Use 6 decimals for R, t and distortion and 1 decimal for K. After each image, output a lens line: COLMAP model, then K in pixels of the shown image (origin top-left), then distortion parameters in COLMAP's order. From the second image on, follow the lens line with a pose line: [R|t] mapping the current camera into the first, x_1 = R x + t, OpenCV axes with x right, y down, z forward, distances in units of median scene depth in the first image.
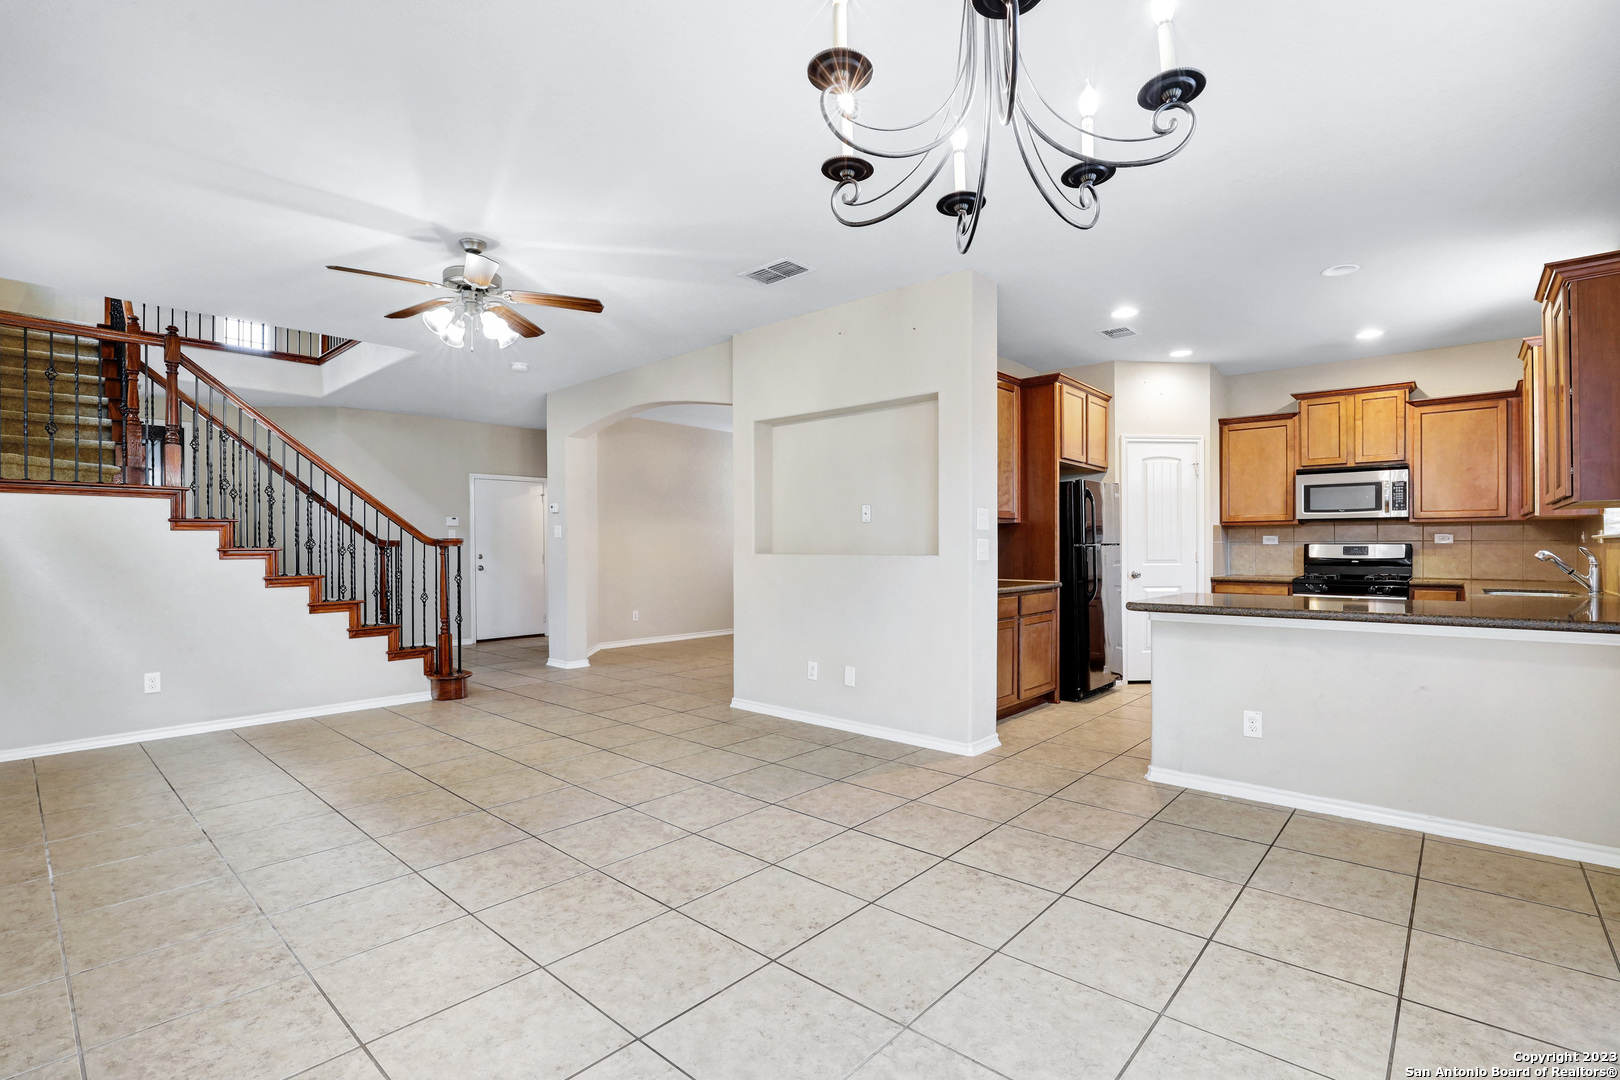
lens RADIAL K [[752.2, 0, 817.1], [0, 752.2, 549.6], [0, 0, 1]] dist [-0.029247, 0.001956]
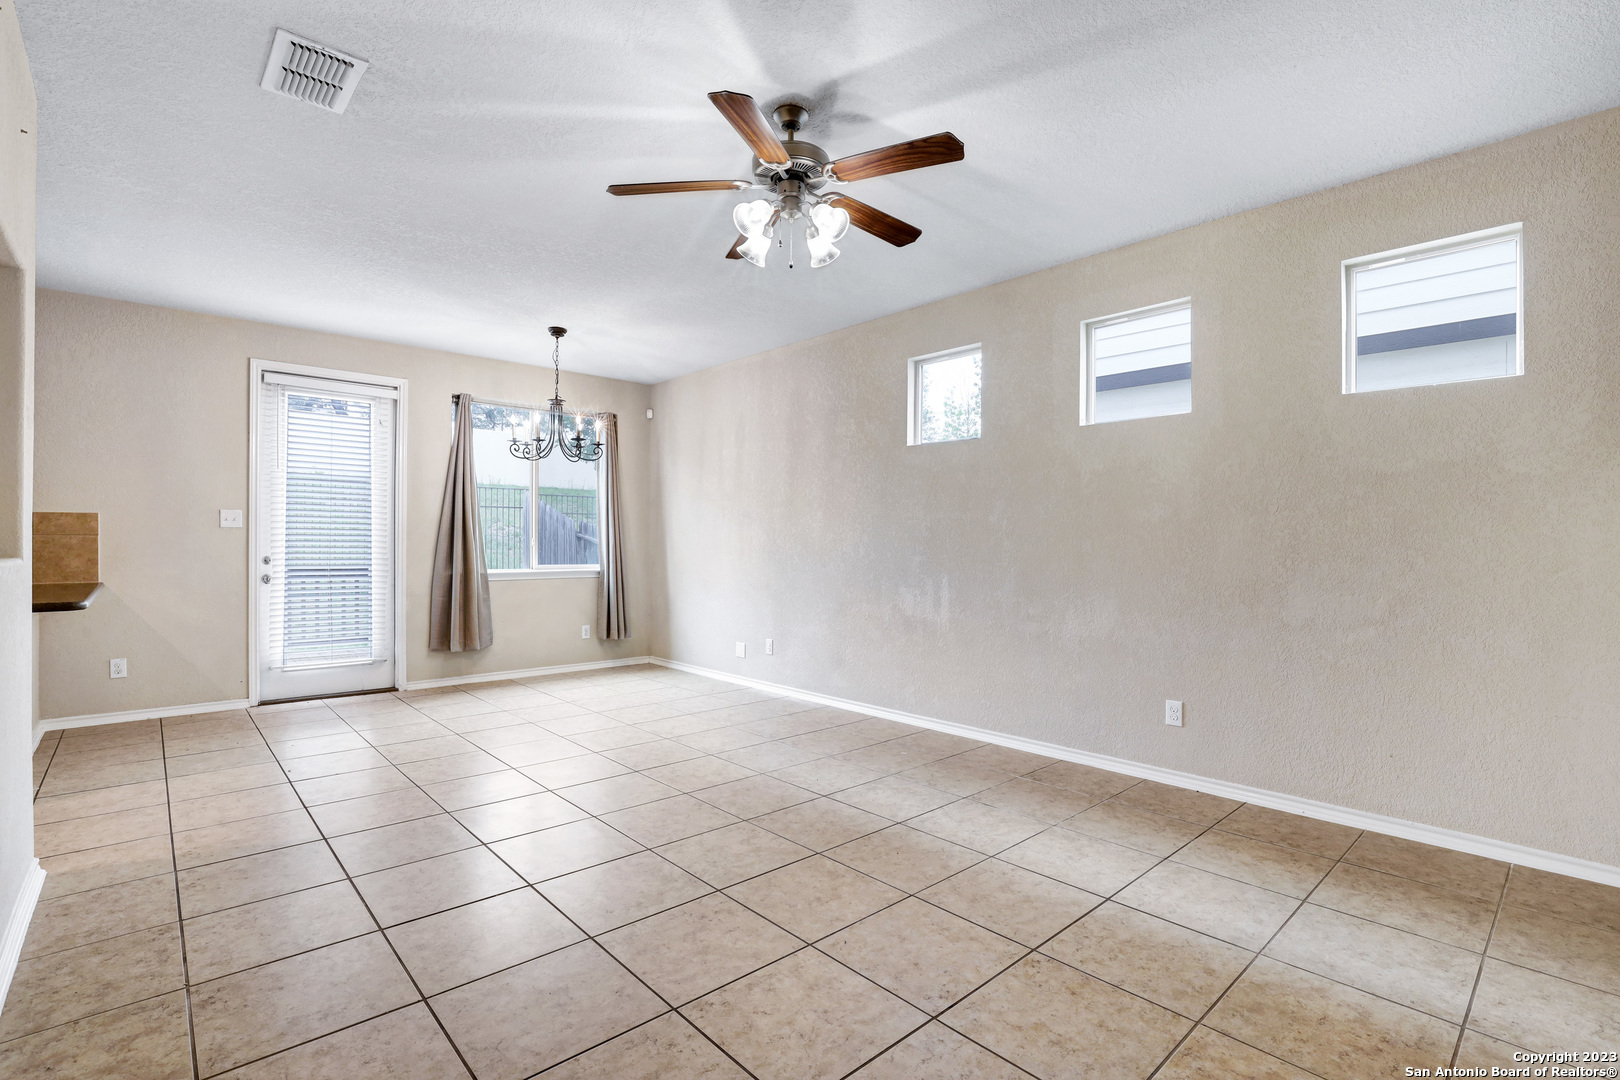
lens RADIAL K [[742.7, 0, 830.4], [0, 742.7, 544.0], [0, 0, 1]] dist [-0.037420, 0.008869]
pose [[-0.996680, -0.000096, 0.081419, -0.396500], [0.000335, 0.999986, 0.005282, -0.004090], [-0.081418, 0.005292, -0.996666, 1.207062]]
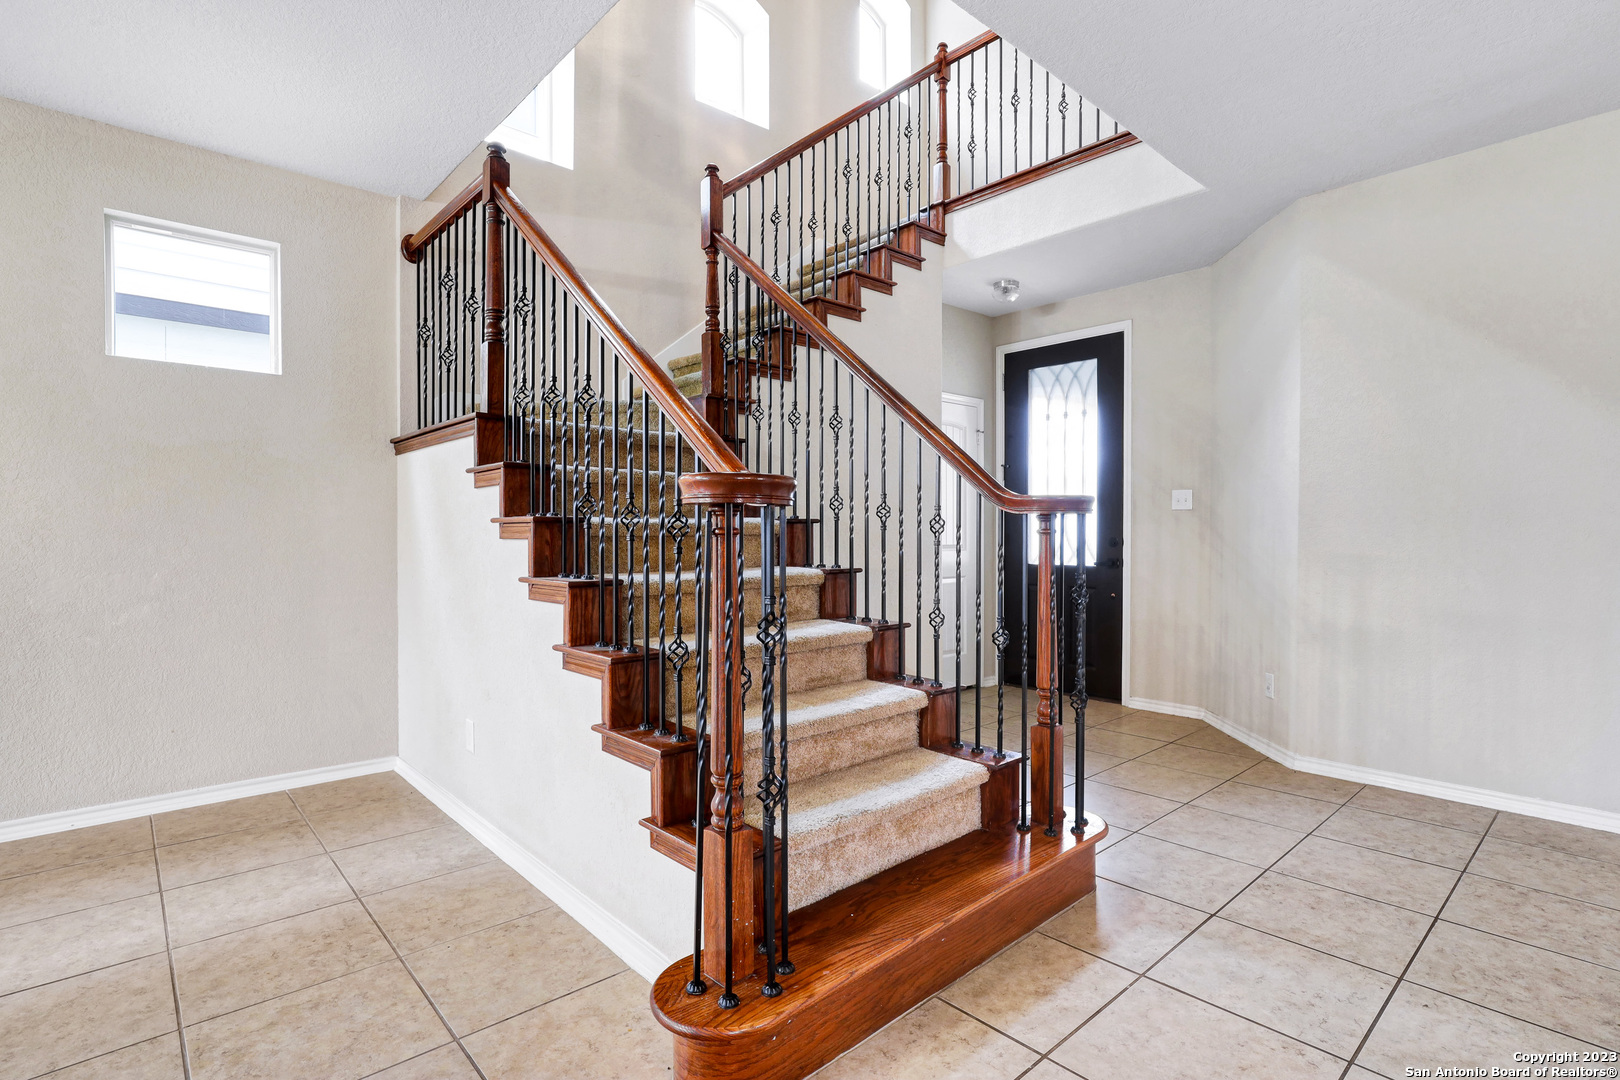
lens RADIAL K [[752.2, 0, 817.1], [0, 752.2, 549.6], [0, 0, 1]] dist [-0.029247, 0.001956]
pose [[-0.098317, 0.029581, -0.994715, -0.264671], [-0.002813, 0.999546, 0.030003, 0.004831], [0.995151, 0.005748, -0.098189, 1.159226]]
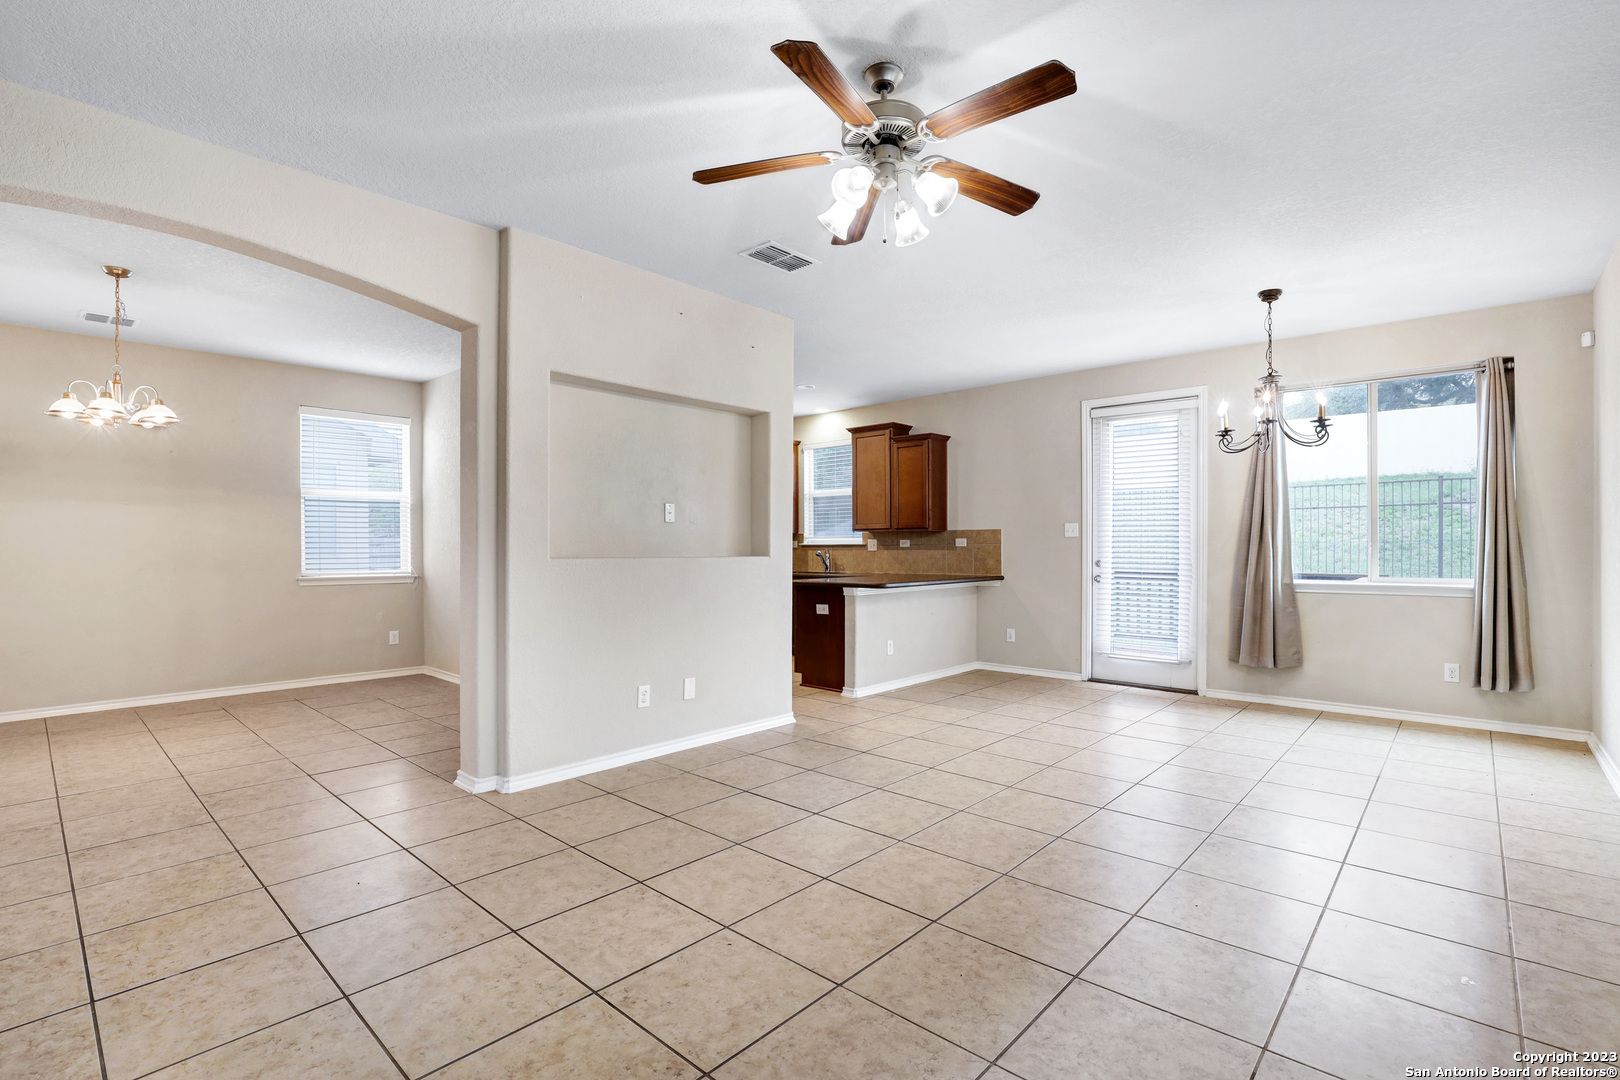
lens RADIAL K [[752.0, 0, 817.4], [0, 752.0, 551.3], [0, 0, 1]] dist [-0.018606, -0.000468]
pose [[-0.000551, -0.001242, 0.999999, -0.787838], [0.005102, 0.999986, 0.001244, -0.000983], [-0.999987, 0.005103, -0.000544, 0.753131]]
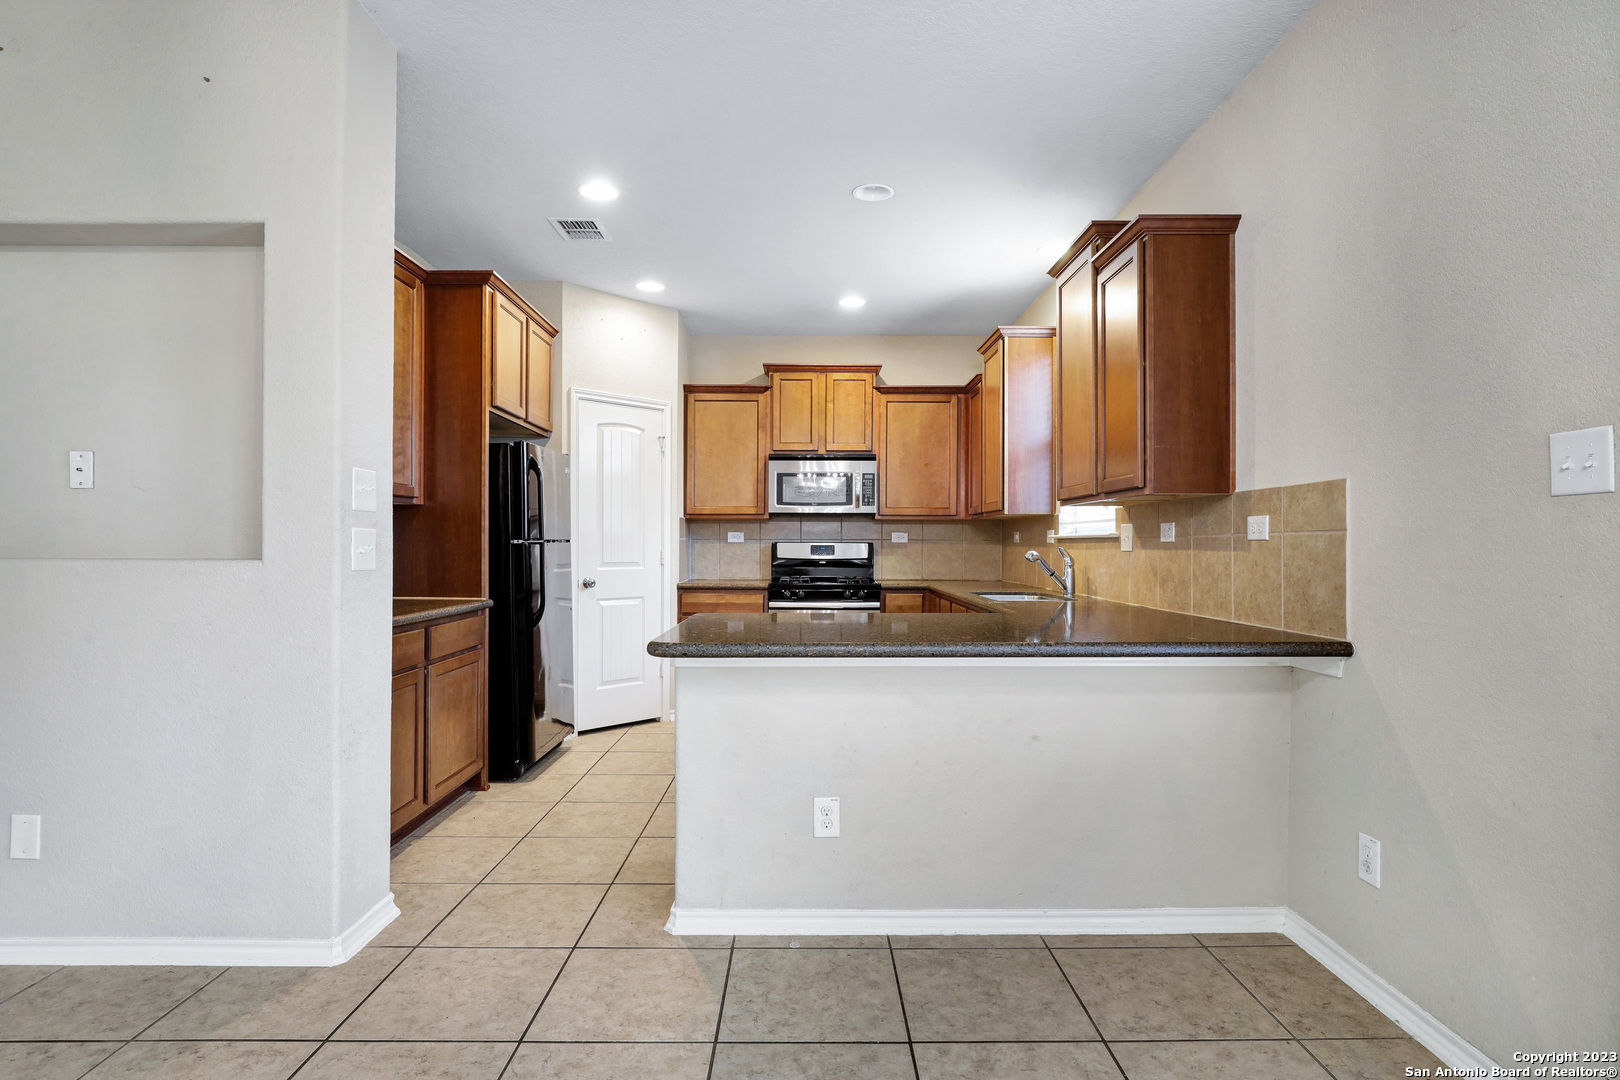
lens RADIAL K [[837.2, 0, 812.4], [0, 837.2, 545.4], [0, 0, 1]] dist [-0.010159, 0.001521]
pose [[0.743529, 0.004170, 0.668691, 0.053627], [-0.002748, 0.999991, -0.003180, -0.001020], [-0.668698, 0.000527, 0.743534, 0.295889]]
